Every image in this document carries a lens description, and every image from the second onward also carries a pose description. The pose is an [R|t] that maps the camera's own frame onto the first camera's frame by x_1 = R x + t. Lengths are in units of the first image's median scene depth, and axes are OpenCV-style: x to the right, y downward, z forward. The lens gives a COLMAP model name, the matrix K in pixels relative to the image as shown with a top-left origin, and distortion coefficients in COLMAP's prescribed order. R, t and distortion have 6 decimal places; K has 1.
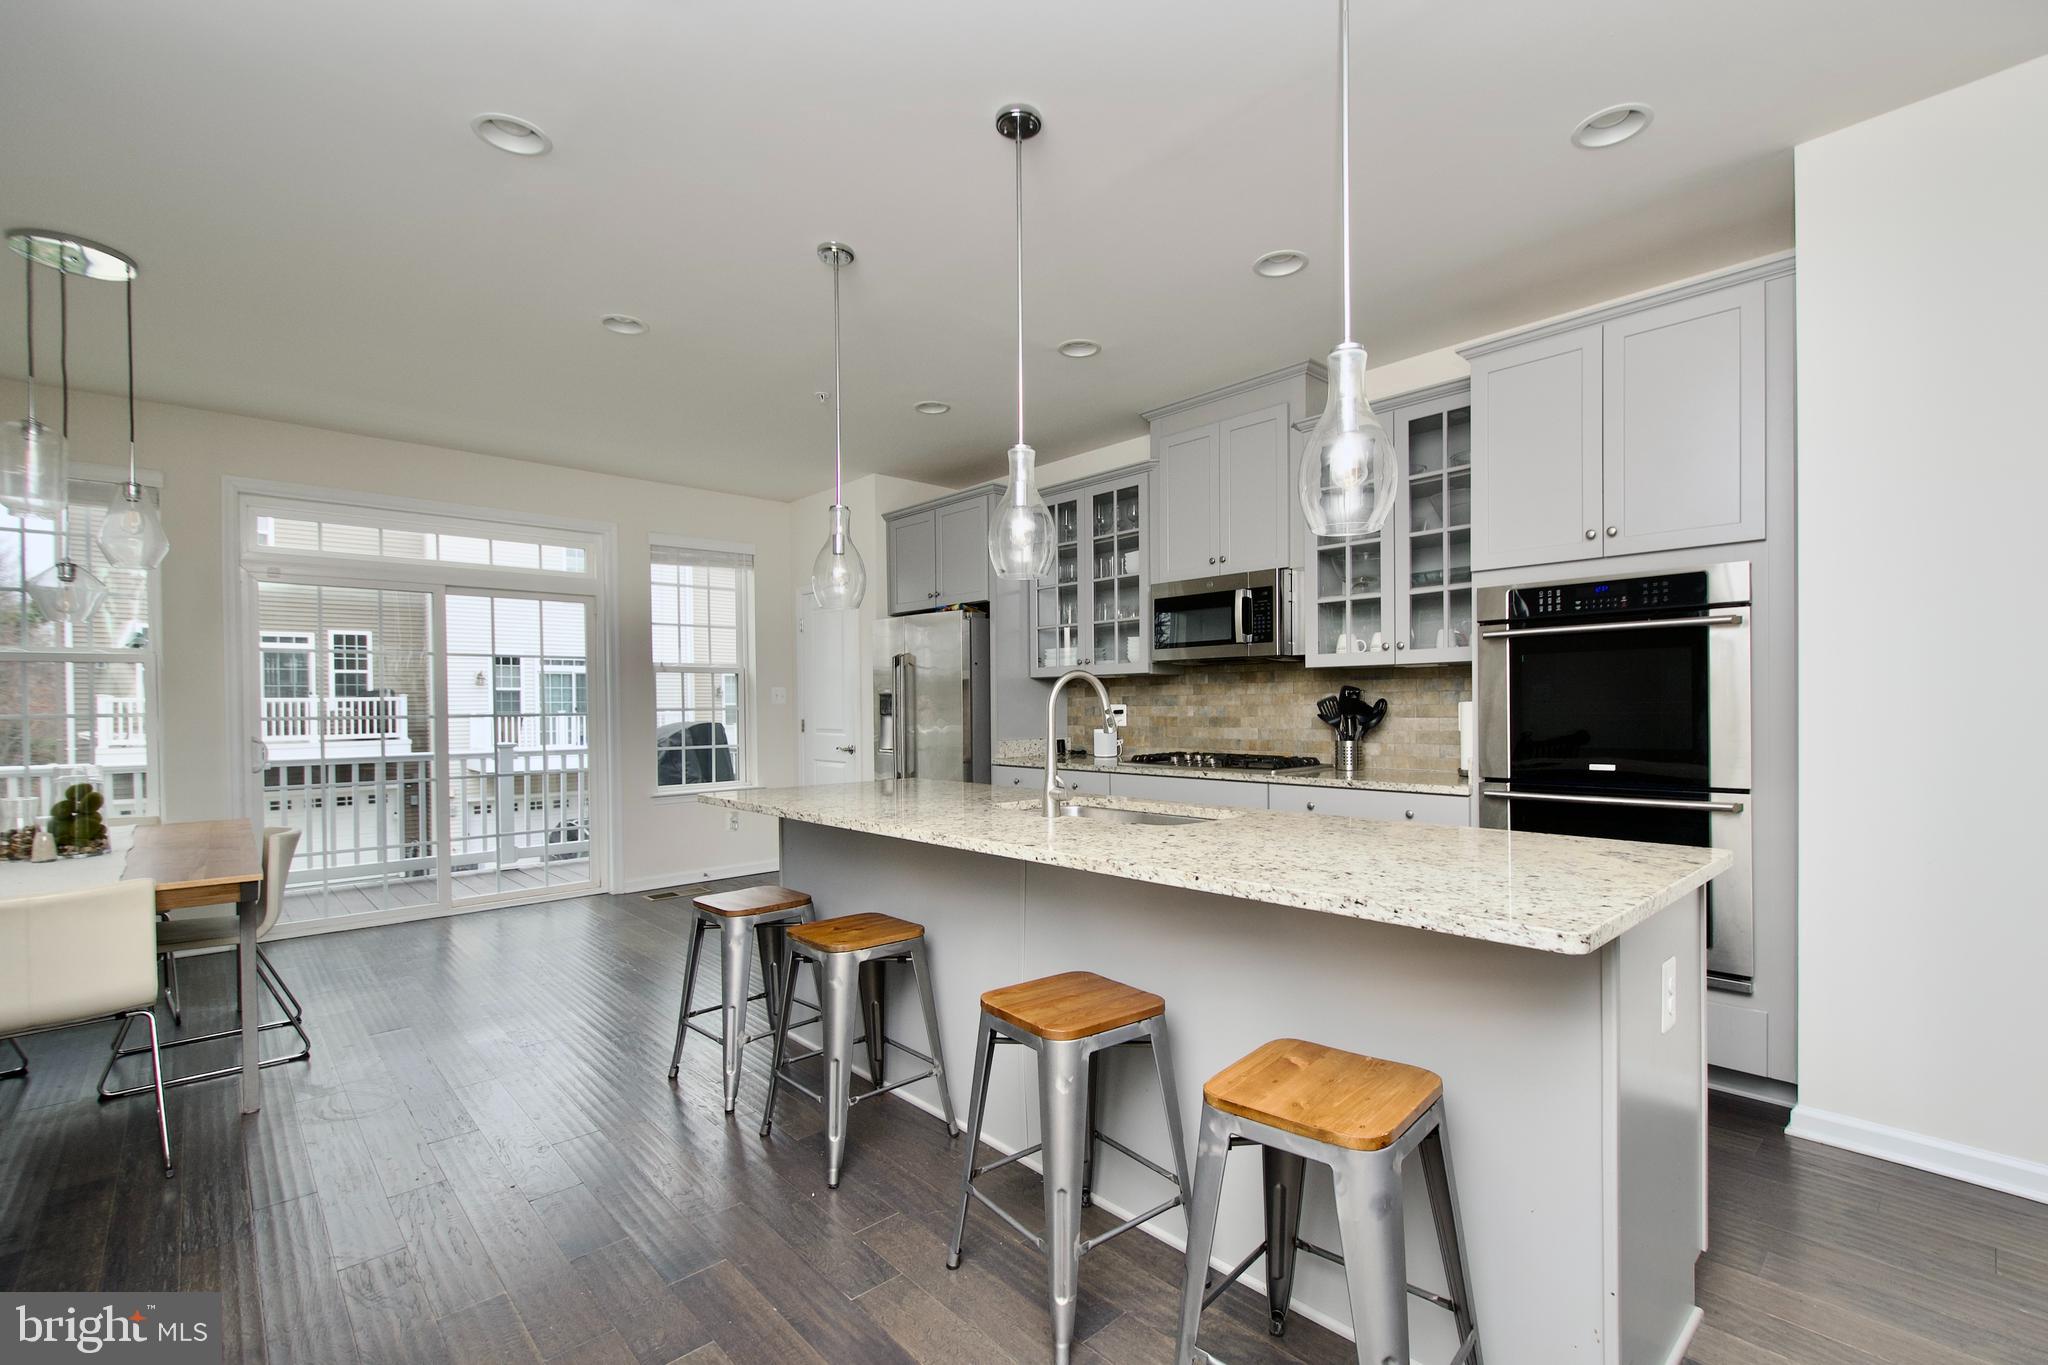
lens RADIAL K [[901.7, 0, 1037.0], [0, 901.7, 711.4], [0, 0, 1]] dist [-0.000521, -0.002650]
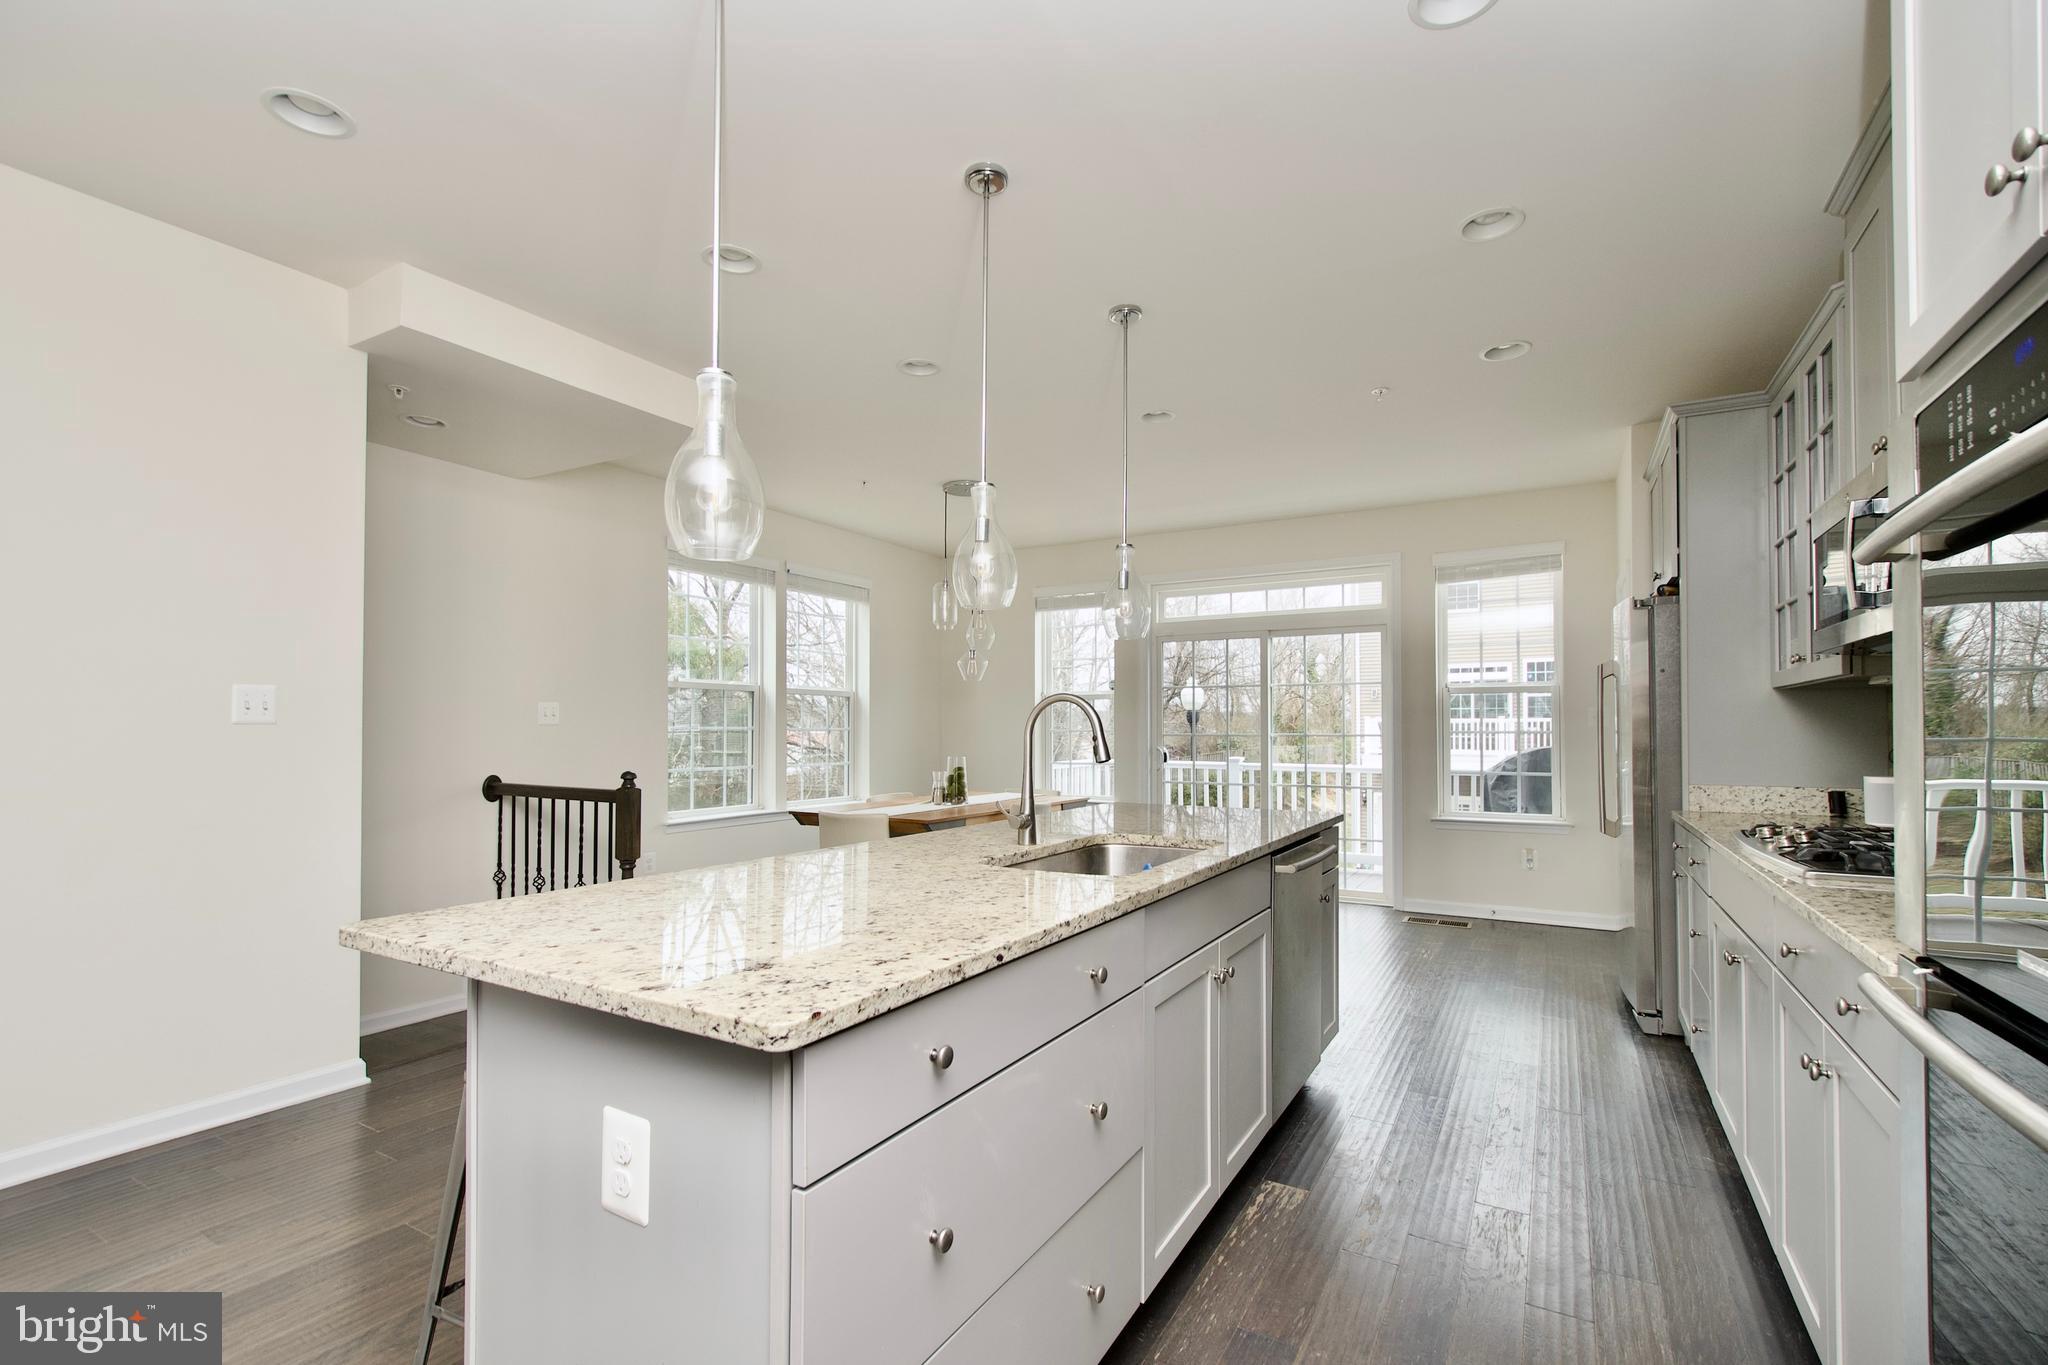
lens RADIAL K [[901.7, 0, 1038.2], [0, 901.7, 695.3], [0, 0, 1]] dist [-0.000521, -0.002650]
pose [[0.278481, -0.026033, -0.960089, 0.396622], [-0.012102, 0.999458, -0.030610, -0.006242], [0.960366, 0.020144, 0.278015, 0.300901]]
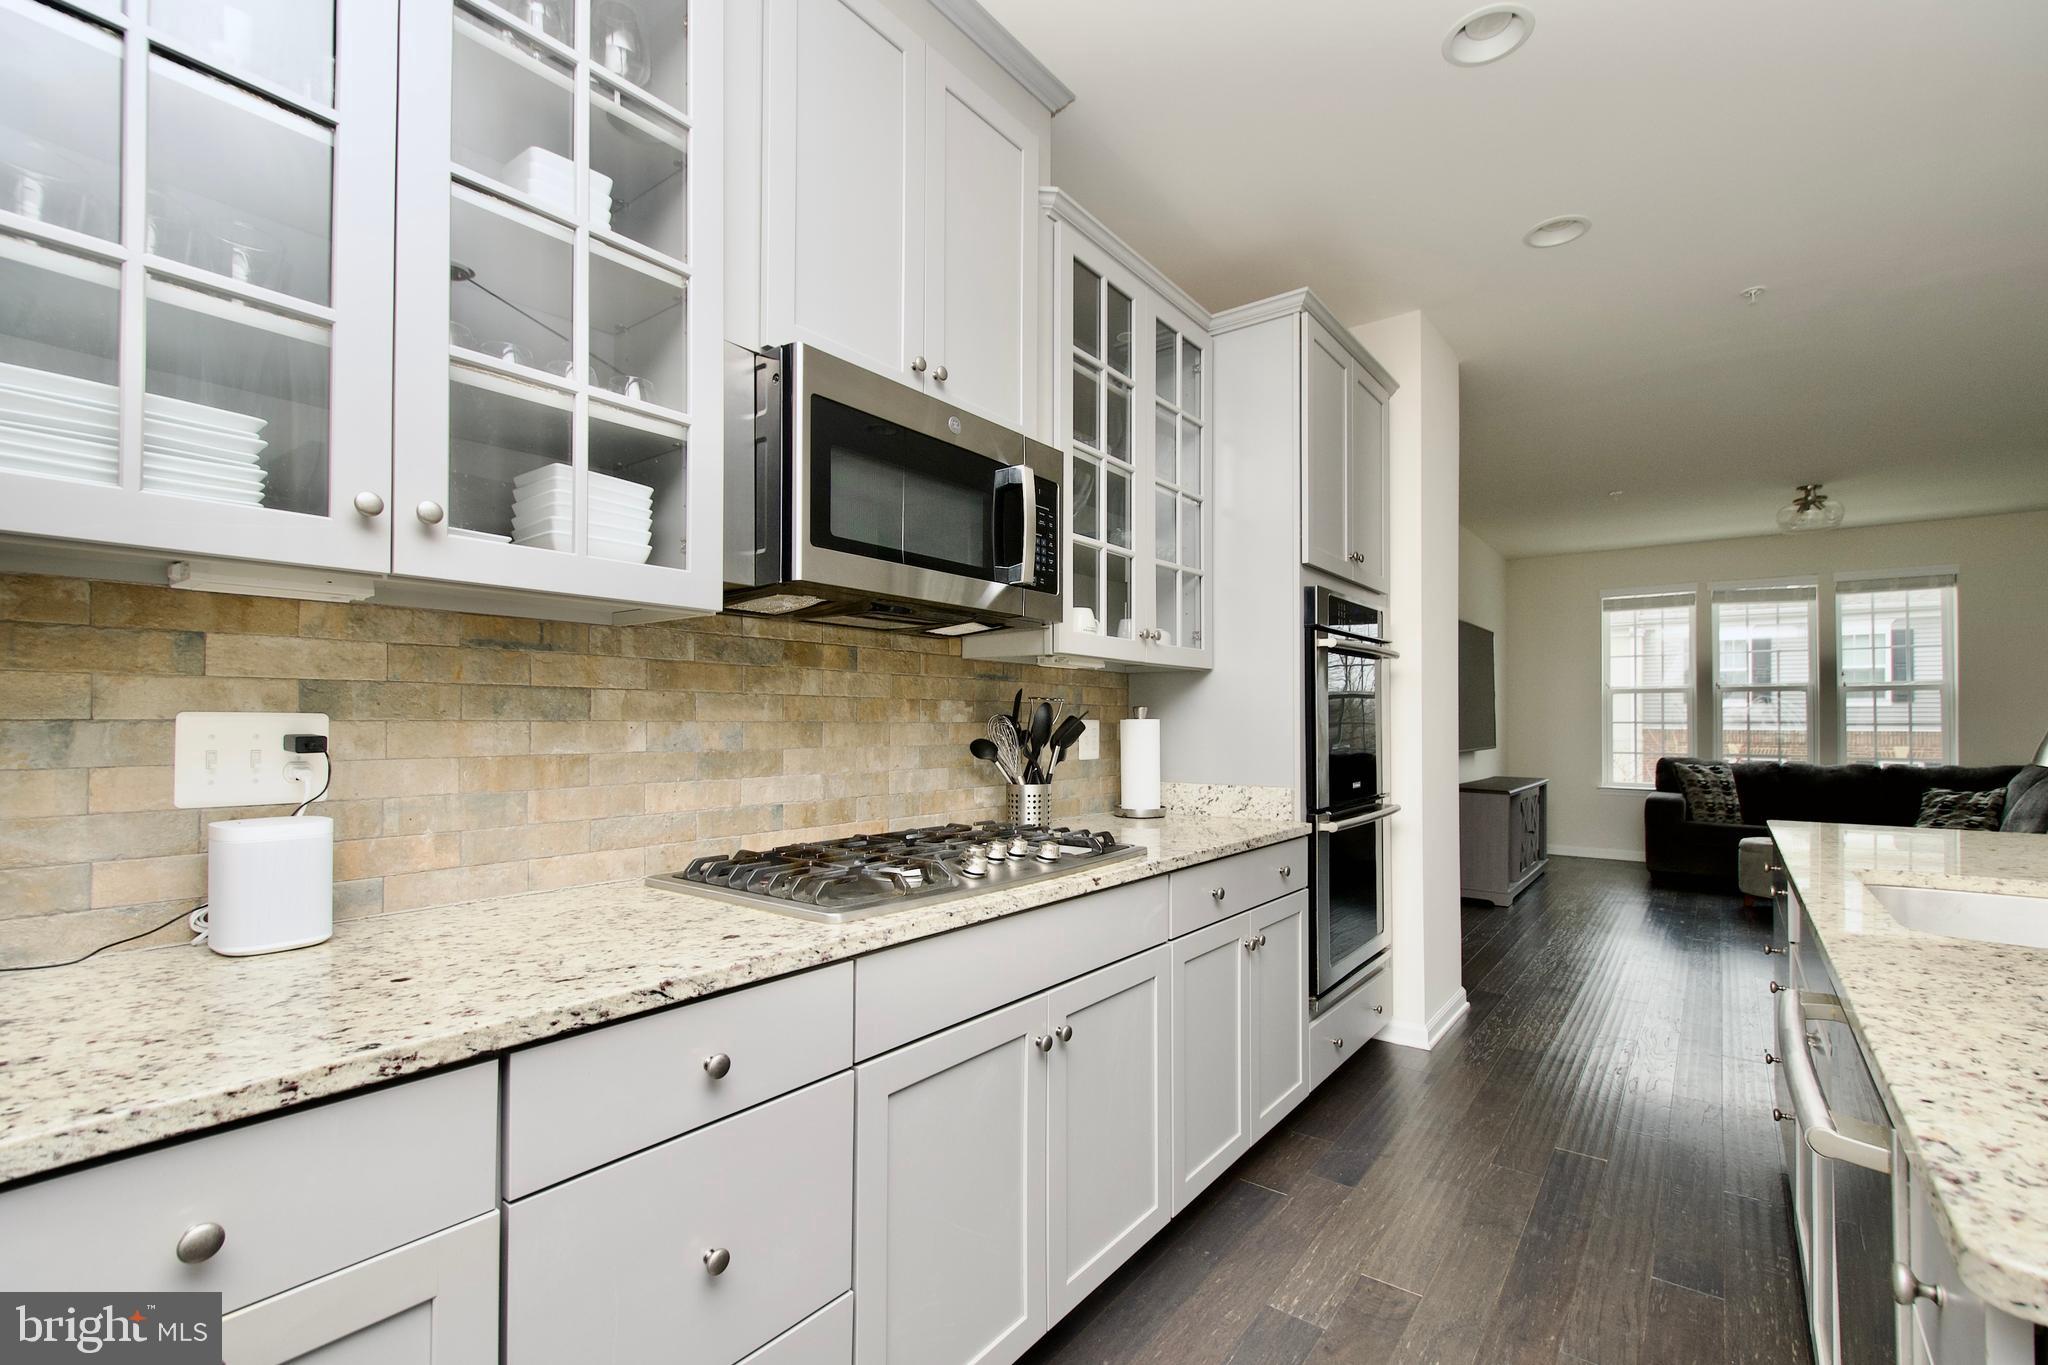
lens RADIAL K [[901.7, 0, 1046.4], [0, 901.7, 704.1], [0, 0, 1]] dist [-0.000521, -0.002650]
pose [[-0.166837, 0.026842, 0.985619, -0.150828], [0.003422, 0.999639, -0.026645, -0.002168], [-0.985979, -0.001072, -0.166868, 0.730251]]
